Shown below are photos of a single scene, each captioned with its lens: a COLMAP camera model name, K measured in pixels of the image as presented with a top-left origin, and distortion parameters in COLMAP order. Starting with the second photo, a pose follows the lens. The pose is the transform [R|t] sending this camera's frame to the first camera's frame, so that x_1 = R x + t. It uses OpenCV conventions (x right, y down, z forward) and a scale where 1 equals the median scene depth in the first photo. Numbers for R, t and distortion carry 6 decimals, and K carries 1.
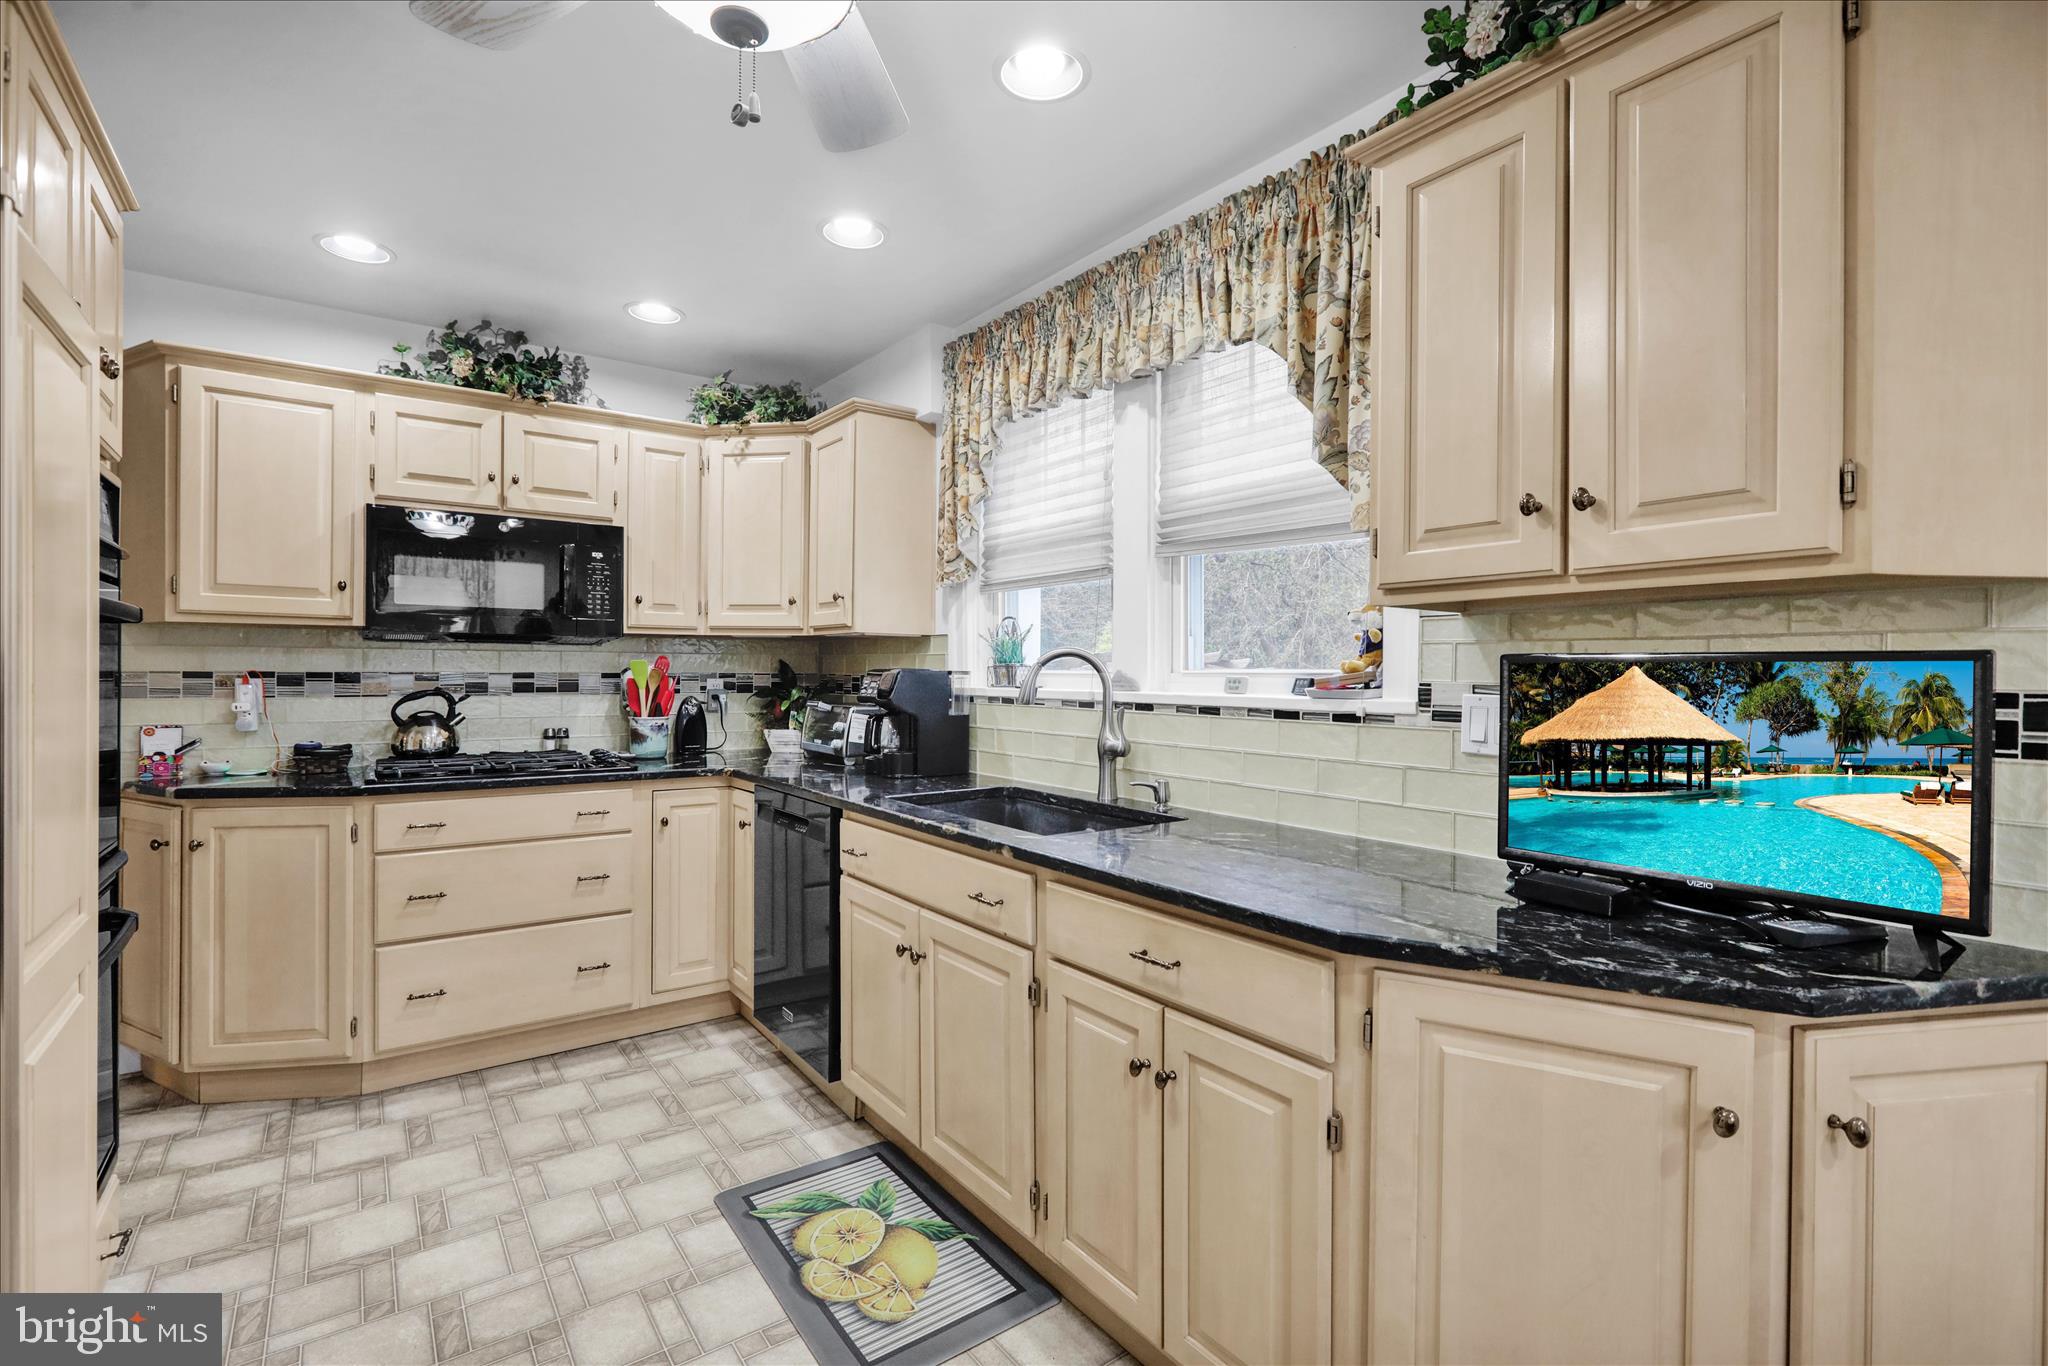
lens RADIAL K [[926.3, 0, 1024.0], [0, 926.3, 683.0], [0, 0, 1]] dist [-0.001264, 0.000271]
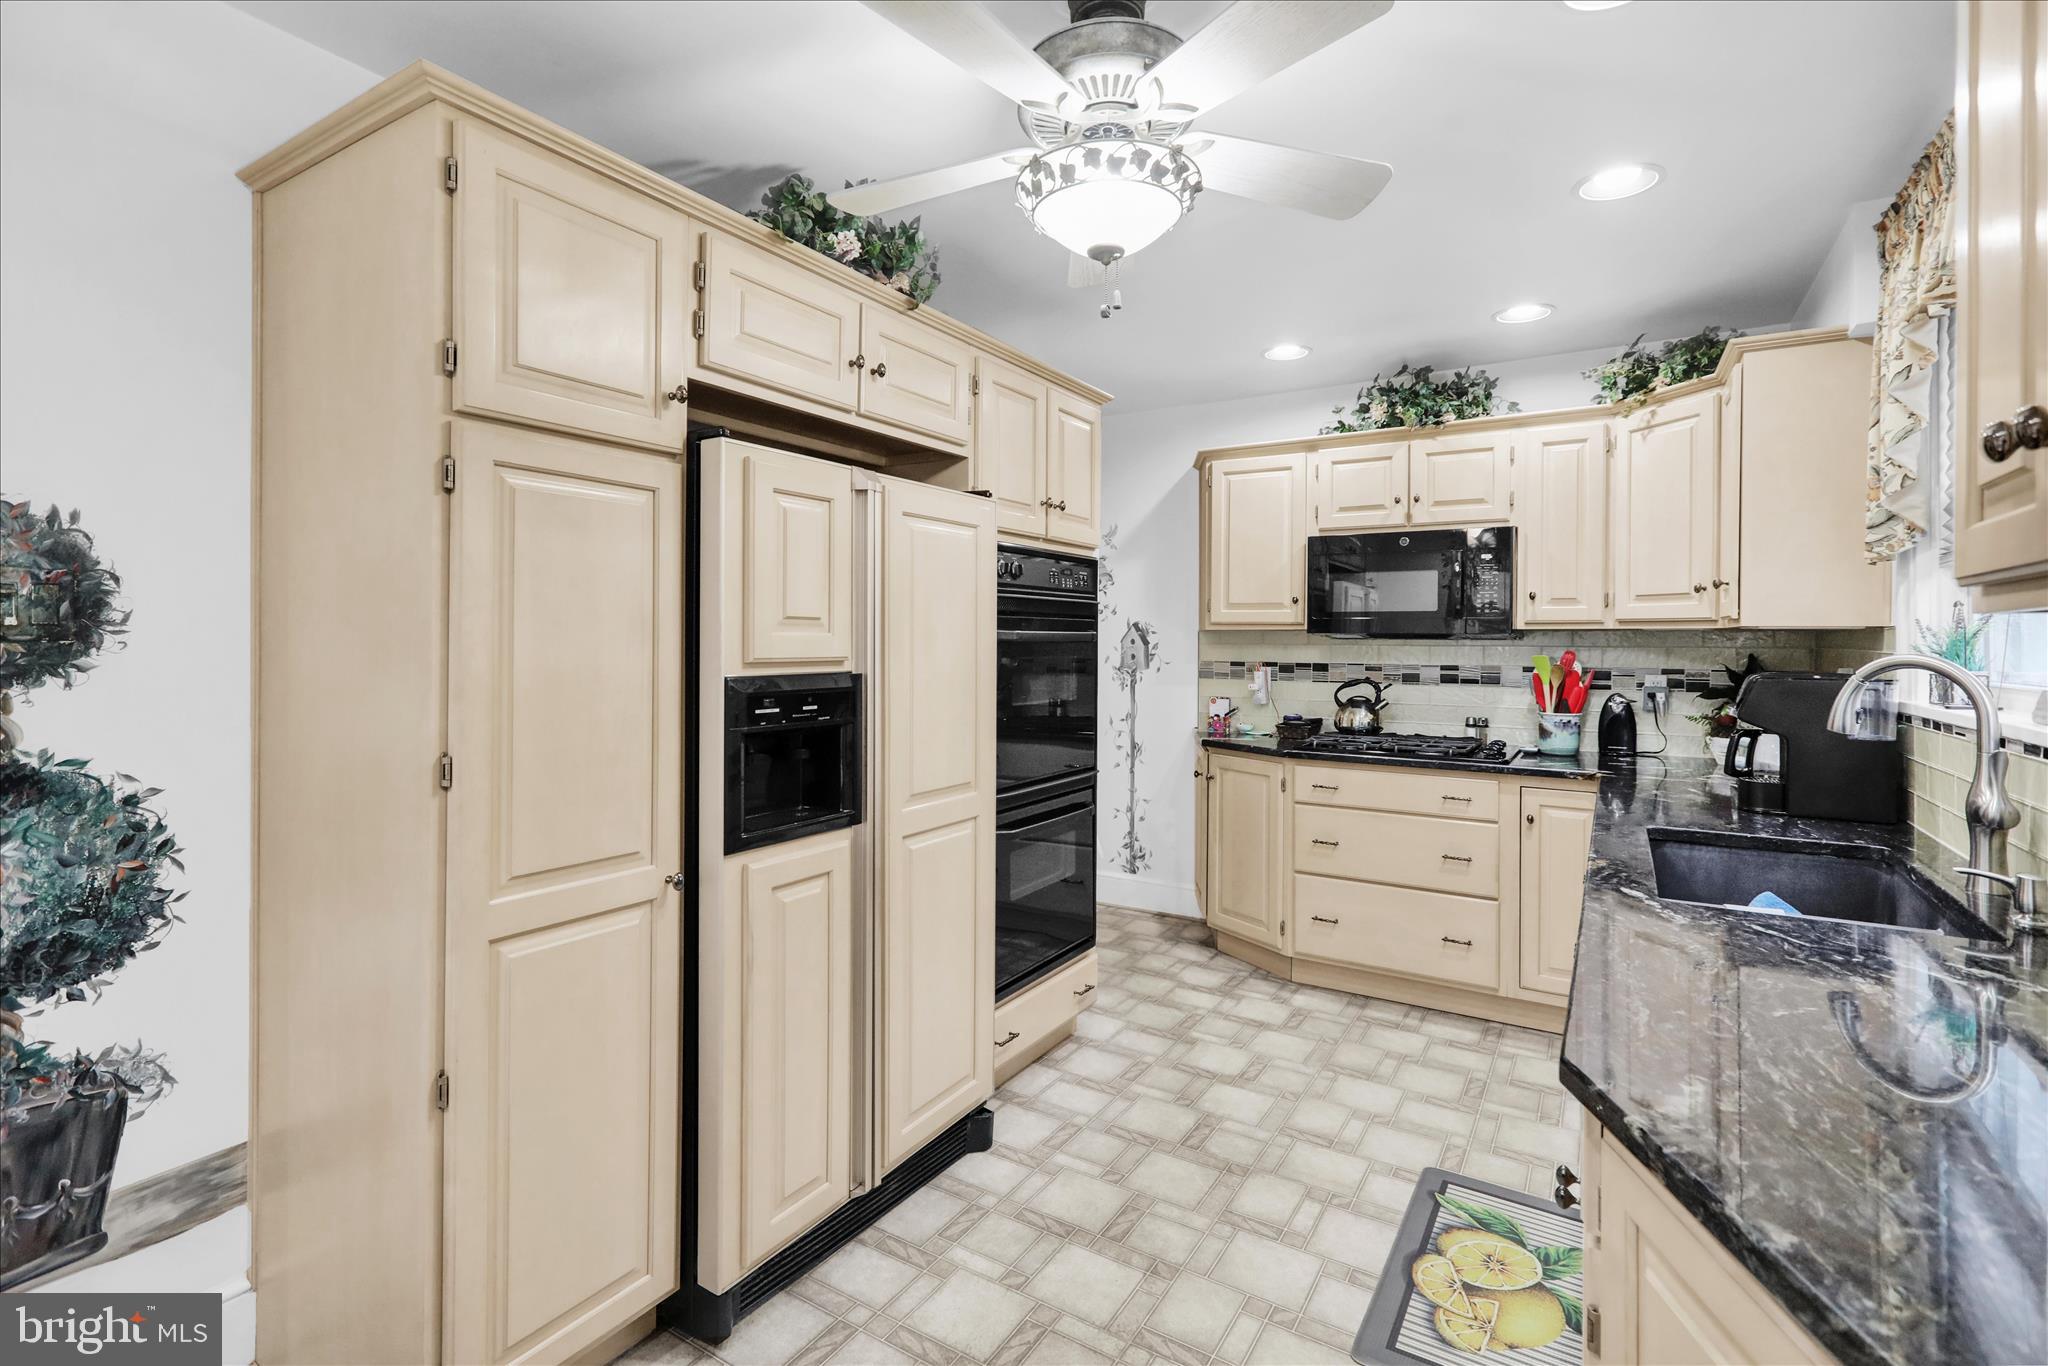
lens RADIAL K [[952.7, 0, 1023.4], [0, 952.7, 654.8], [0, 0, 1]] dist [0.000146, 0.000436]
pose [[0.368378, 0.011845, -0.929601, 0.384857], [-0.014282, 0.999873, 0.007081, -0.028475], [0.929566, 0.010668, 0.368500, 0.118035]]
